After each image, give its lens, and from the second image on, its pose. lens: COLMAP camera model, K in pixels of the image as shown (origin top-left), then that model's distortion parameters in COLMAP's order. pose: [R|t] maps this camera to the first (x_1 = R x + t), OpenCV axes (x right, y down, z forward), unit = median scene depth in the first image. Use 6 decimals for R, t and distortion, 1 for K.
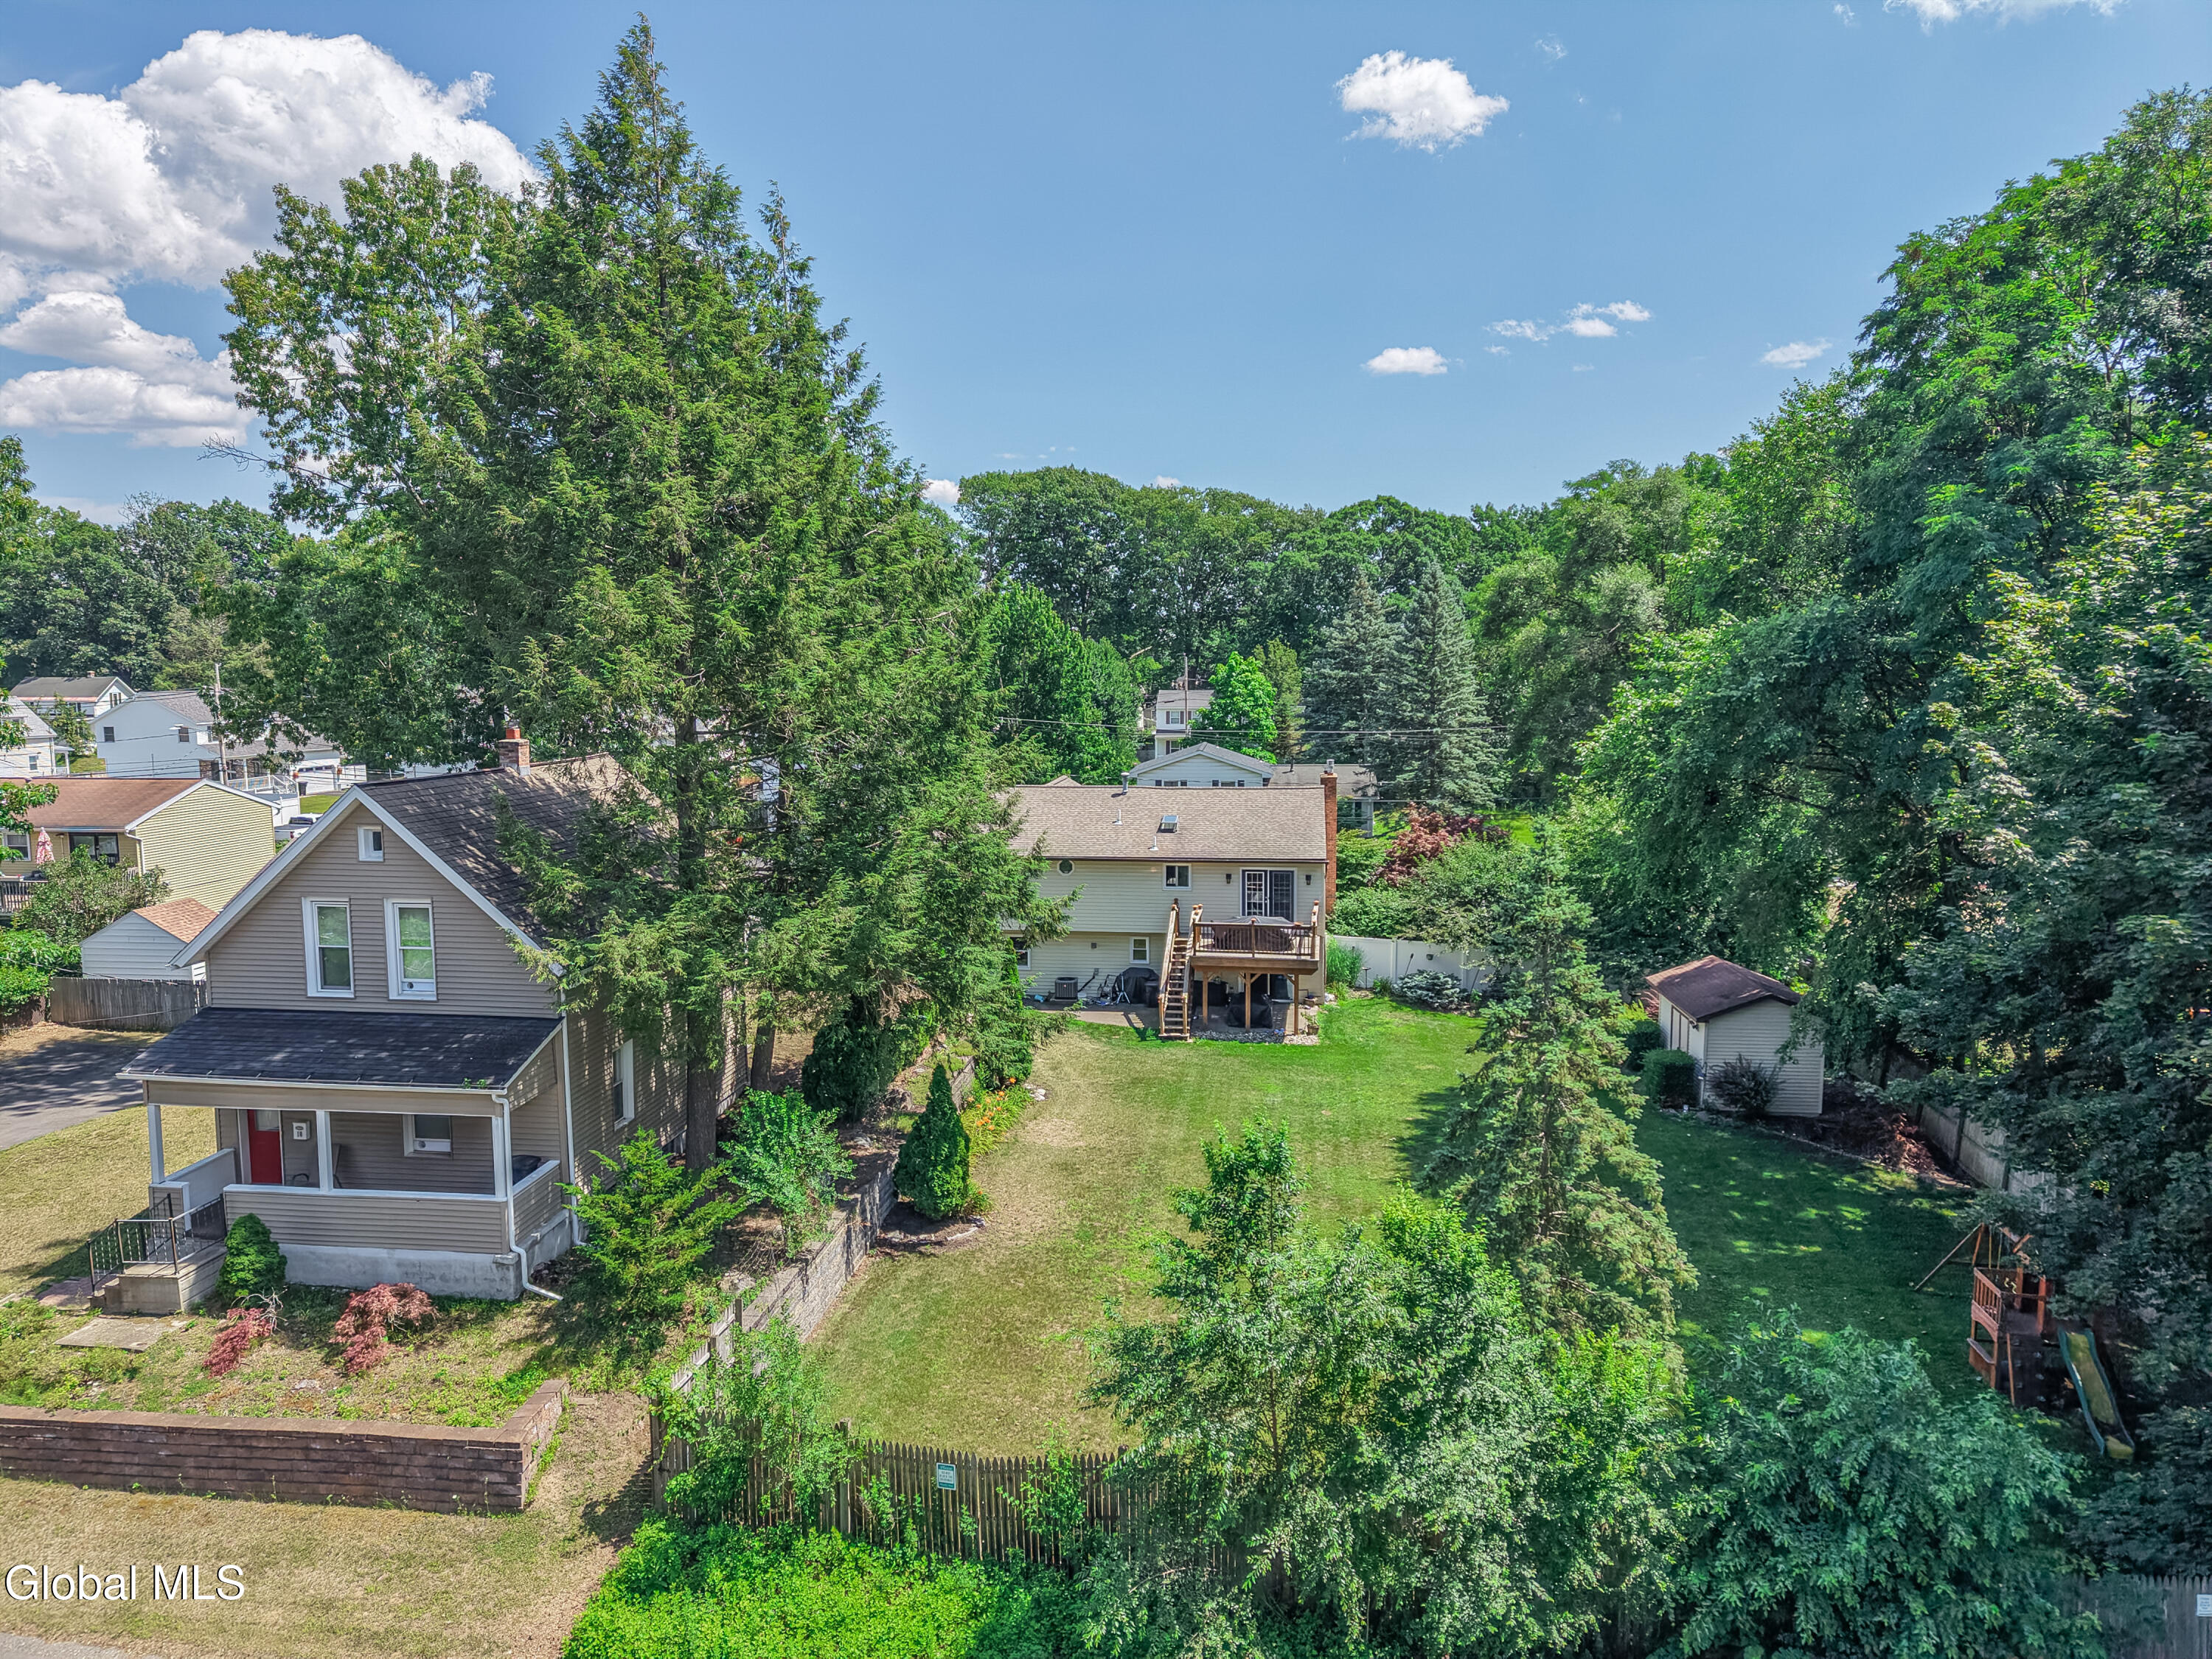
lens RADIAL K [[1472.2, 0, 1108.4], [0, 1472.2, 830.3], [0, 0, 1]] dist [0.031837, -0.028876]
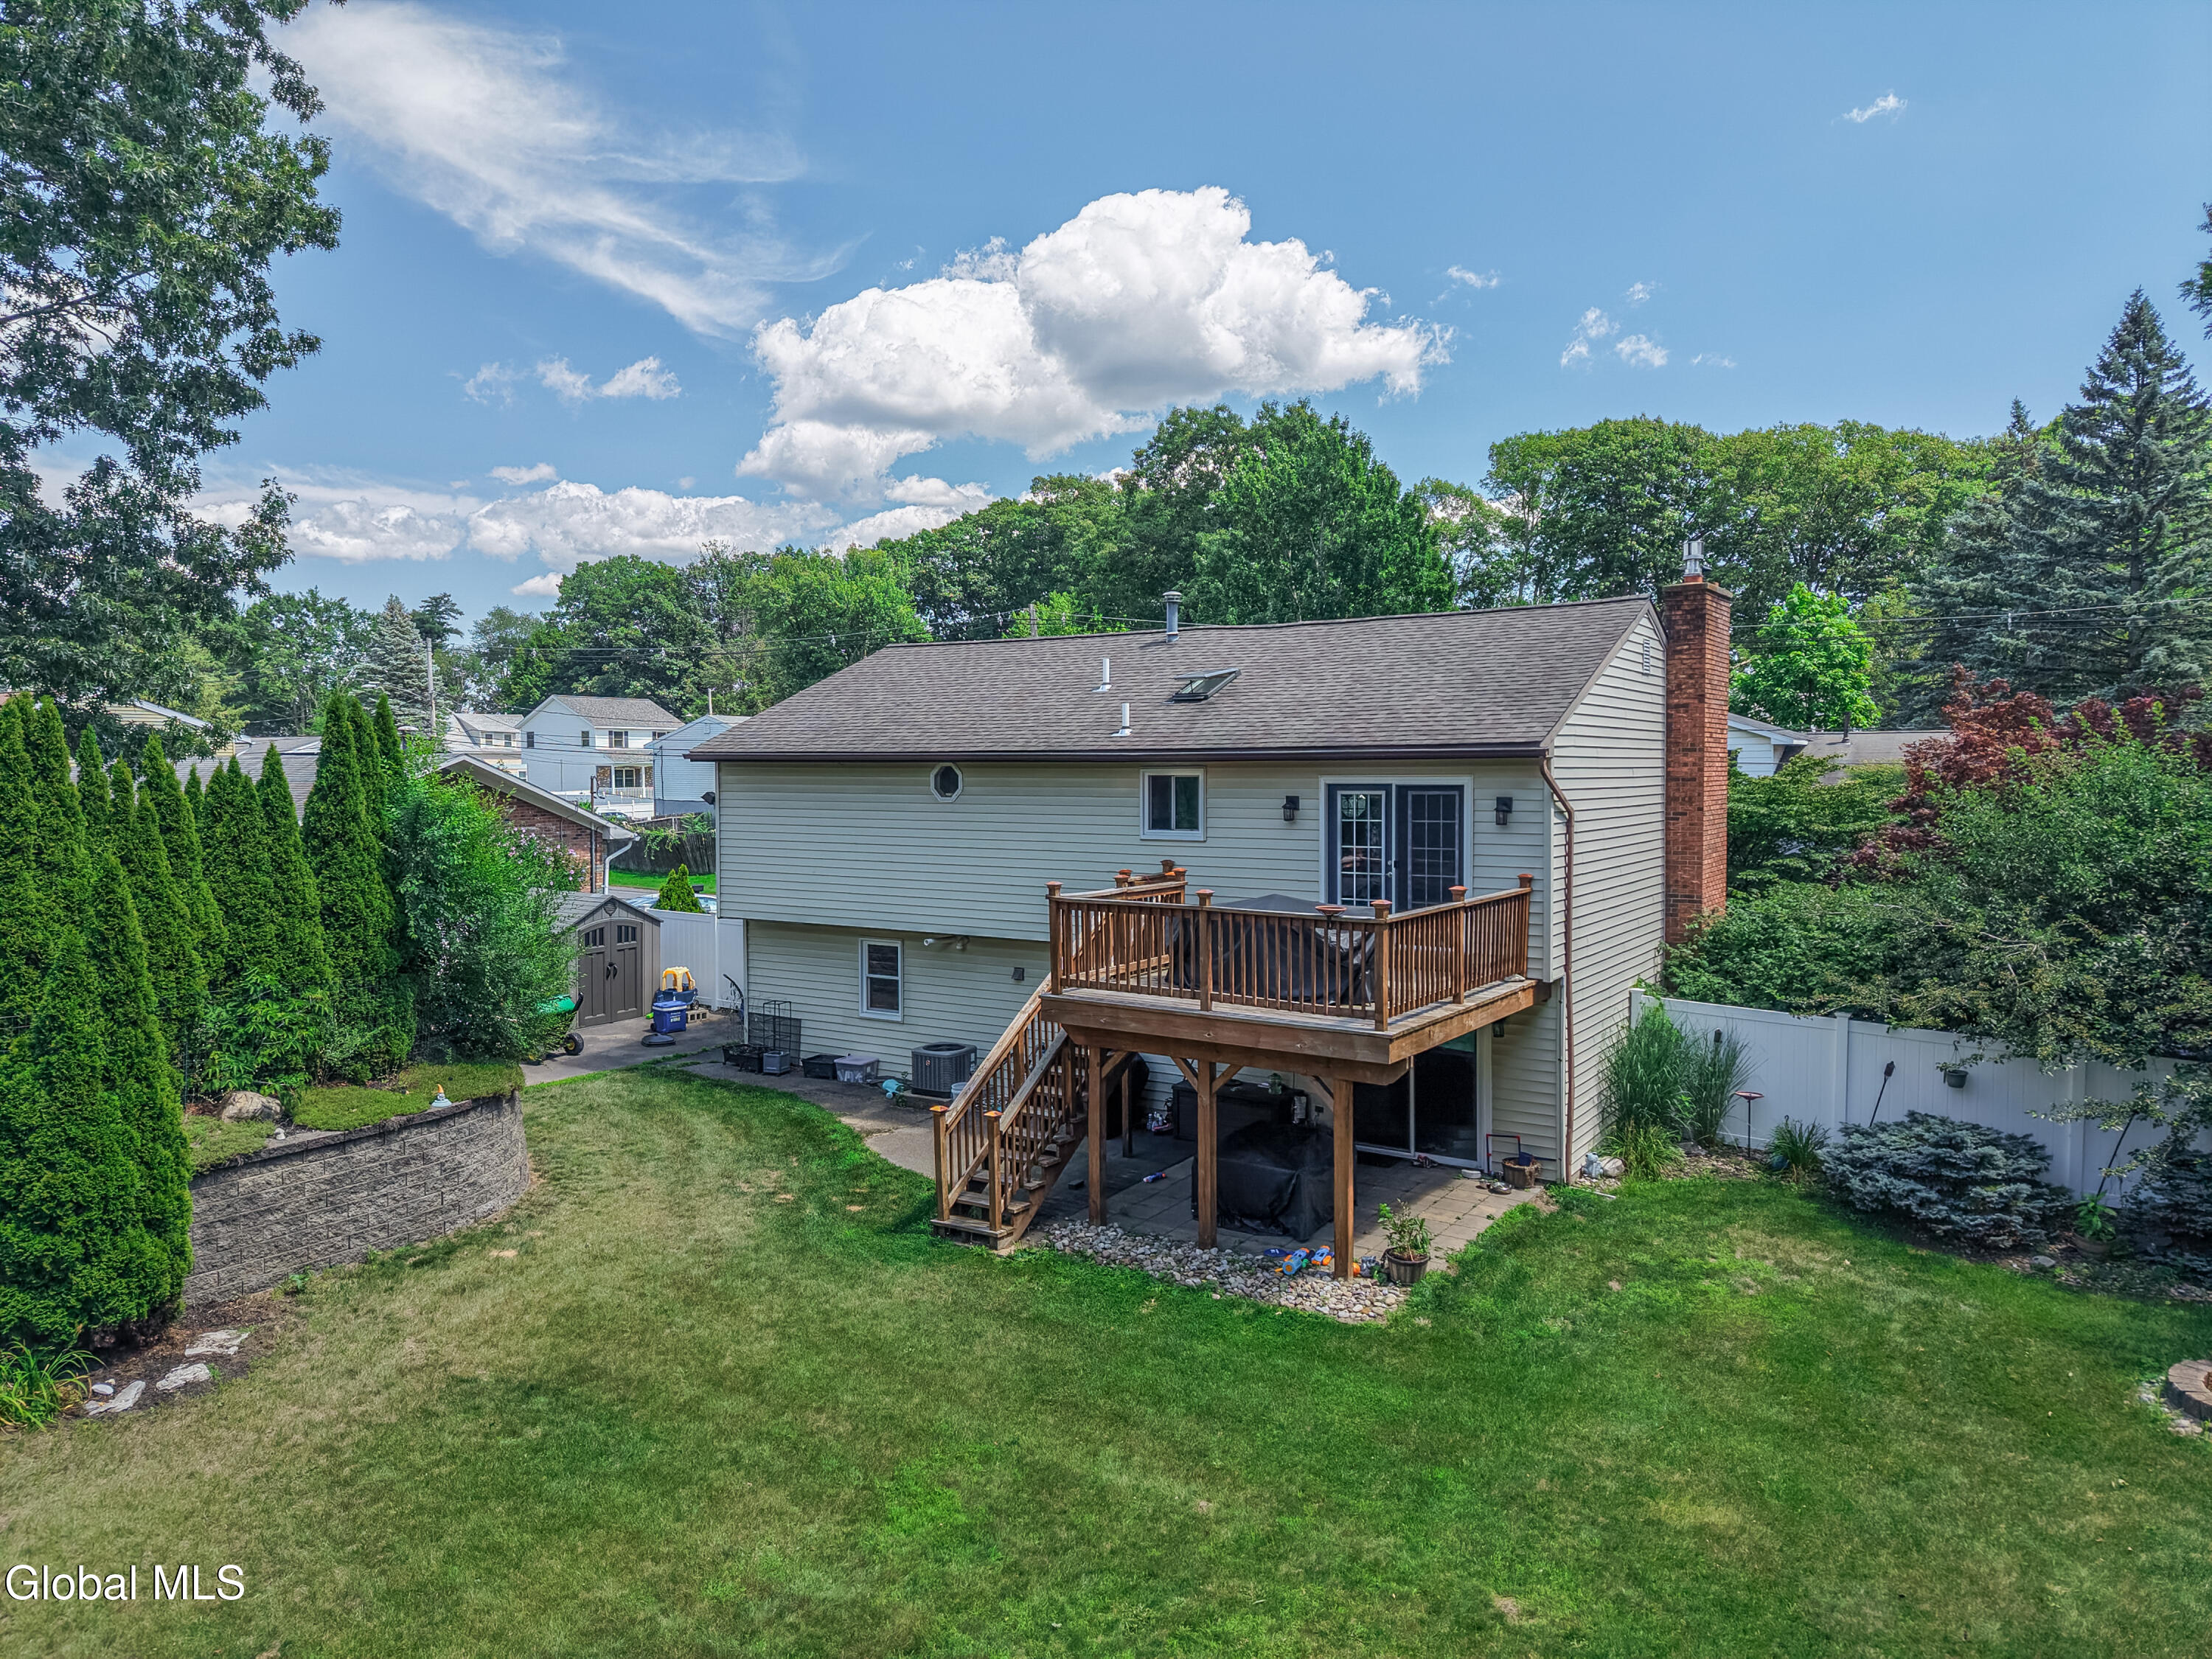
lens RADIAL K [[1472.2, 0, 1117.0], [0, 1472.2, 835.3], [0, 0, 1]] dist [0.031837, -0.028876]
pose [[0.901966, 0.021094, -0.431291, 0.390644], [-0.046839, 0.997692, -0.049159, 0.115935], [0.429259, 0.064541, 0.900873, 1.258518]]
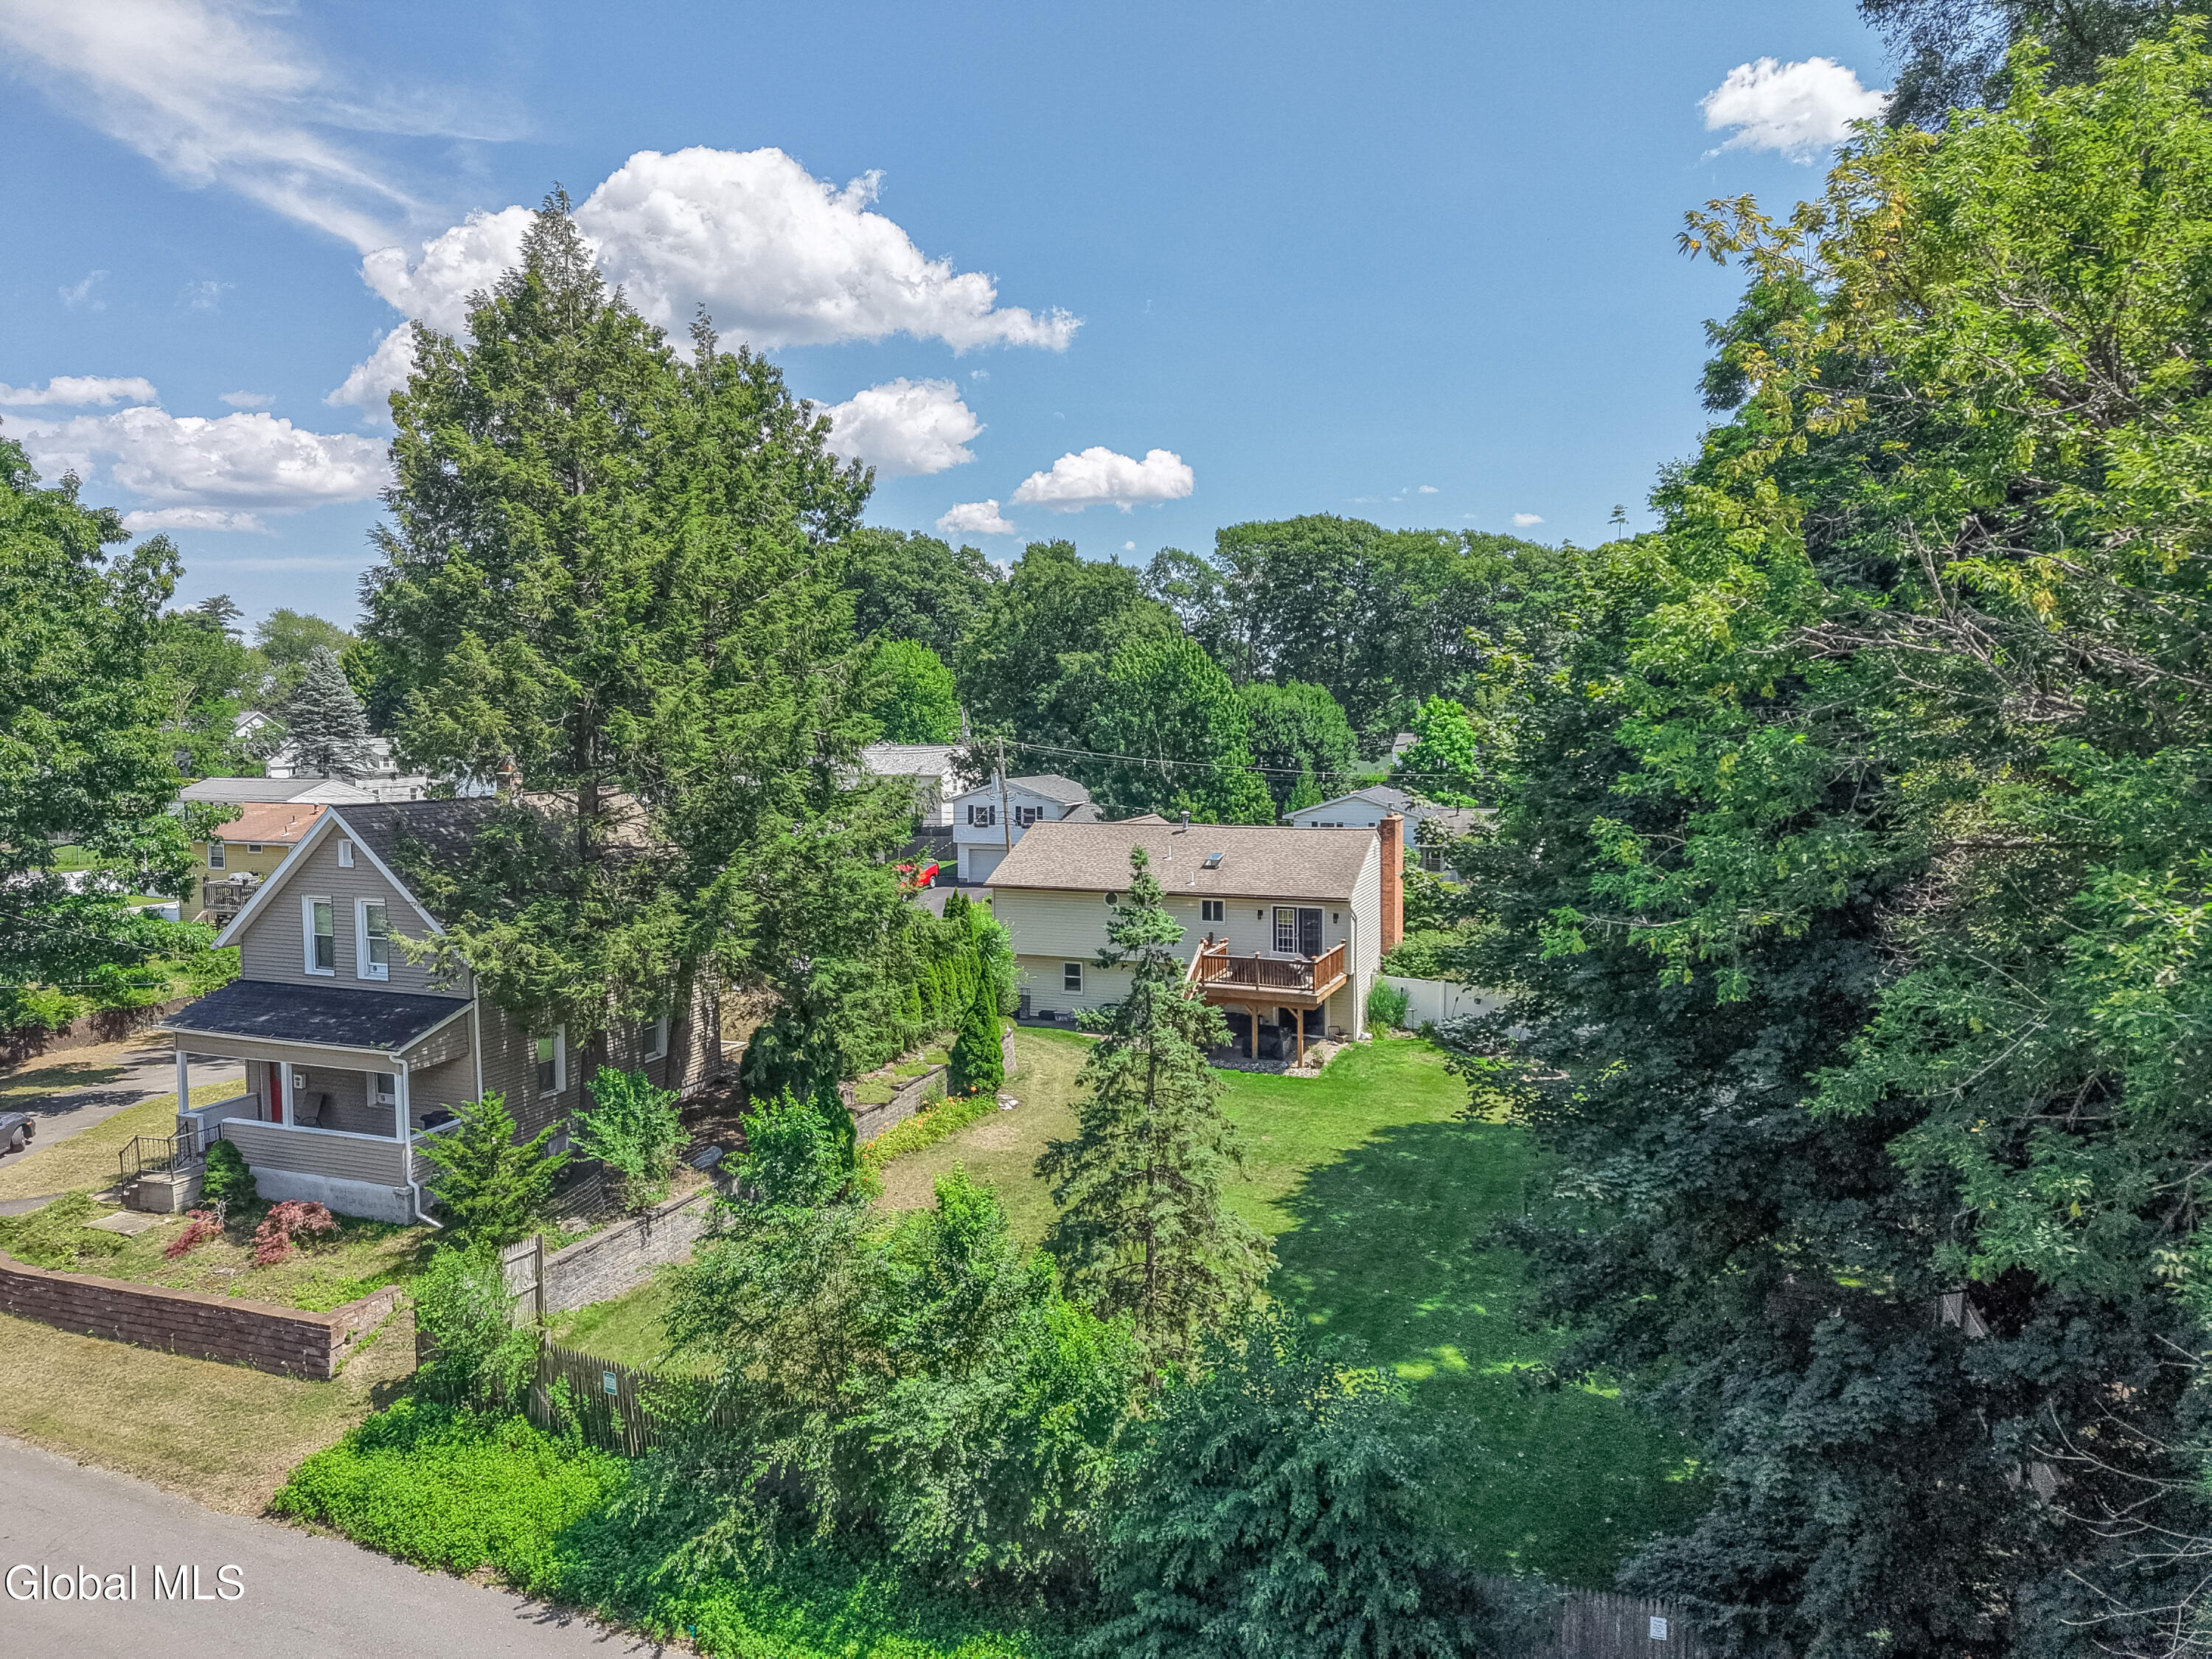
lens RADIAL K [[1472.2, 0, 1102.1], [0, 1472.2, 831.6], [0, 0, 1]] dist [0.031837, -0.028876]
pose [[0.970976, 0.017568, -0.238529, 0.426343], [-0.024409, 0.999370, -0.025756, 0.007243], [0.237927, 0.030830, 0.970794, -0.066470]]
